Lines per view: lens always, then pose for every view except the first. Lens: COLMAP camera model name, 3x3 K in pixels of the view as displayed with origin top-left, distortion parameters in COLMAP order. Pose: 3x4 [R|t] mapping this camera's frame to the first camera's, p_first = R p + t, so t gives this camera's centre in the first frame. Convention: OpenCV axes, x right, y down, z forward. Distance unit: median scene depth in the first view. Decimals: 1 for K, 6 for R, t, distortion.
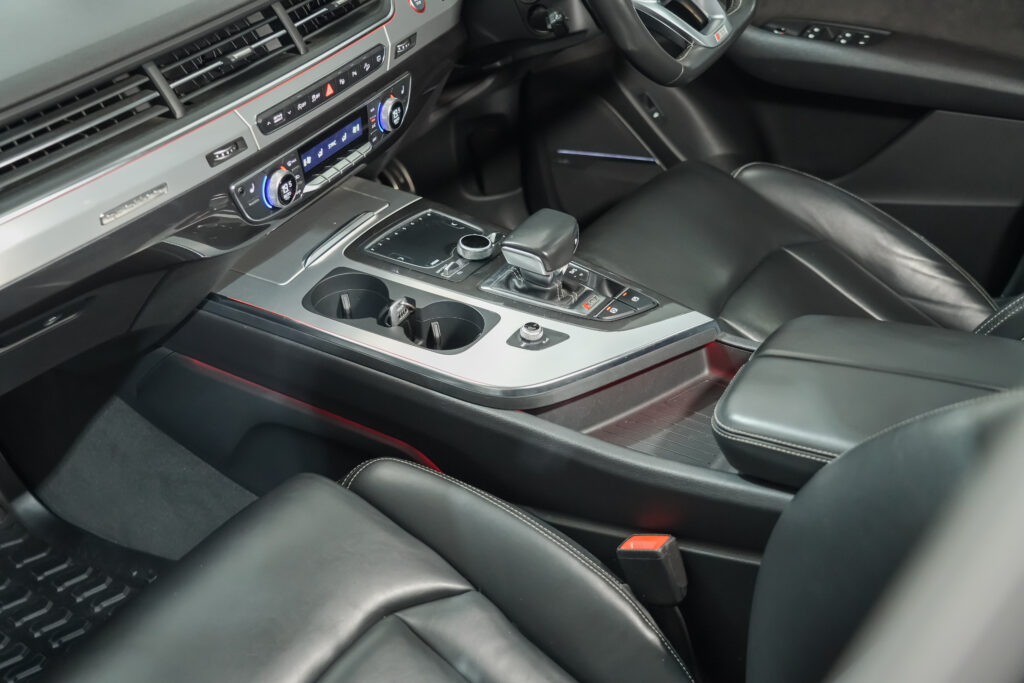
lens RADIAL K [[1184.0, 0, 515.2], [0, 1184.0, 337.4], [0, 0, 1]] dist [0.039946, 0.000000]
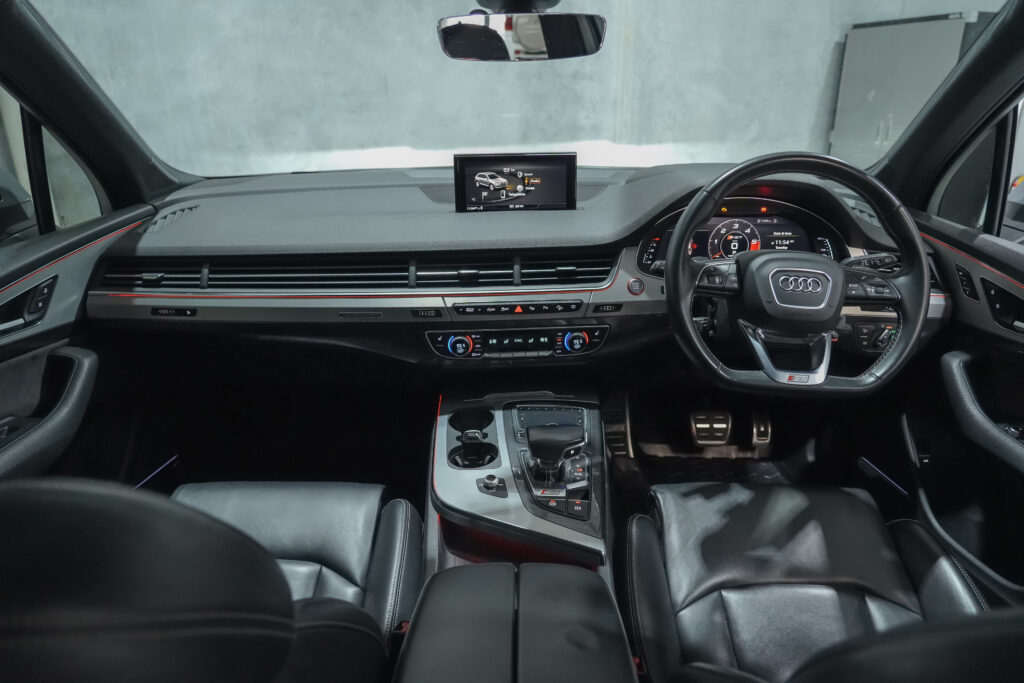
lens RADIAL K [[697.6, 0, 535.0], [0, 697.6, 341.8], [0, 0, 1]] dist [-0.015746, 0.002708]
pose [[0.516903, 0.318539, -0.794572, 0.677515], [-0.467268, 0.882707, 0.049894, -0.227321], [0.717267, 0.345487, 0.605117, 0.413540]]
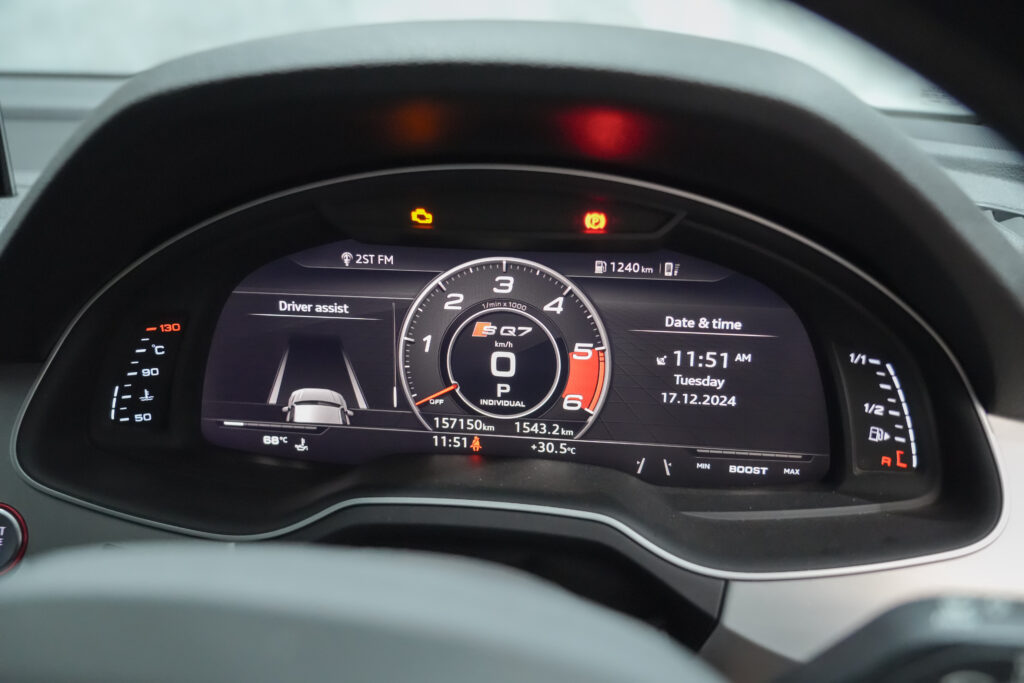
lens RADIAL K [[889.6, 0, 508.4], [0, 889.6, 339.7], [0, 0, 1]] dist [0.012729, 0.001314]
pose [[0.412527, 0.324367, -0.851239, 0.213311], [-0.502682, 0.860358, 0.084232, -0.488481], [0.759693, 0.393154, 0.517974, 1.065449]]
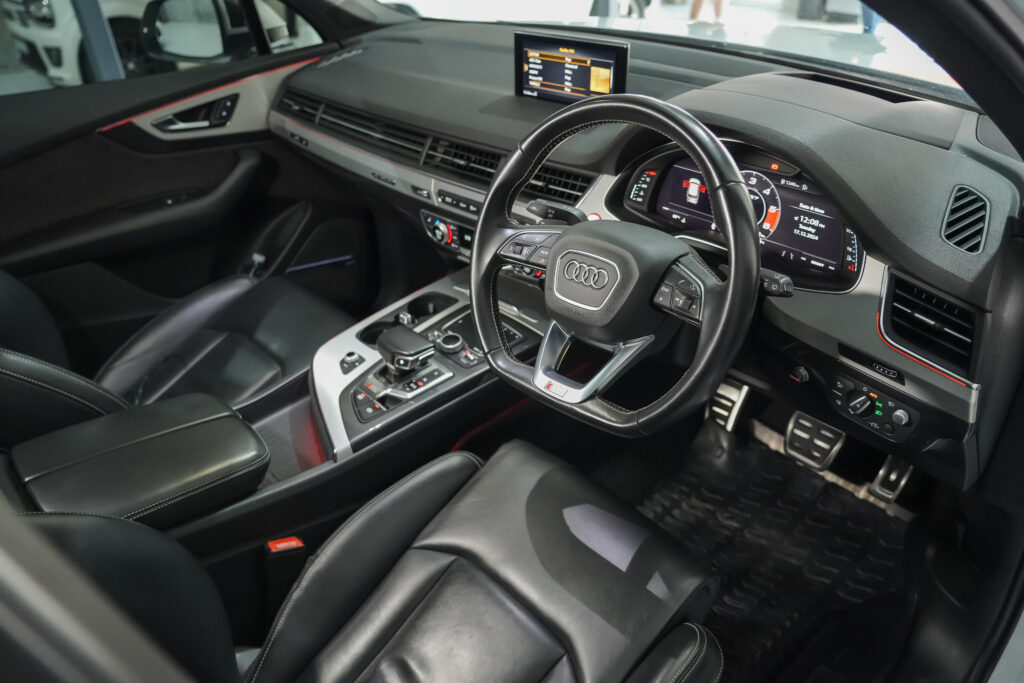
lens RADIAL K [[762.0, 0, 517.6], [0, 762.0, 344.9], [0, 0, 1]] dist [-0.009195, -0.001568]
pose [[-0.267064, 0.531668, -0.803745, 0.766731], [-0.496452, 0.638943, 0.587612, -0.727120], [0.825961, 0.555951, 0.093309, 1.035095]]
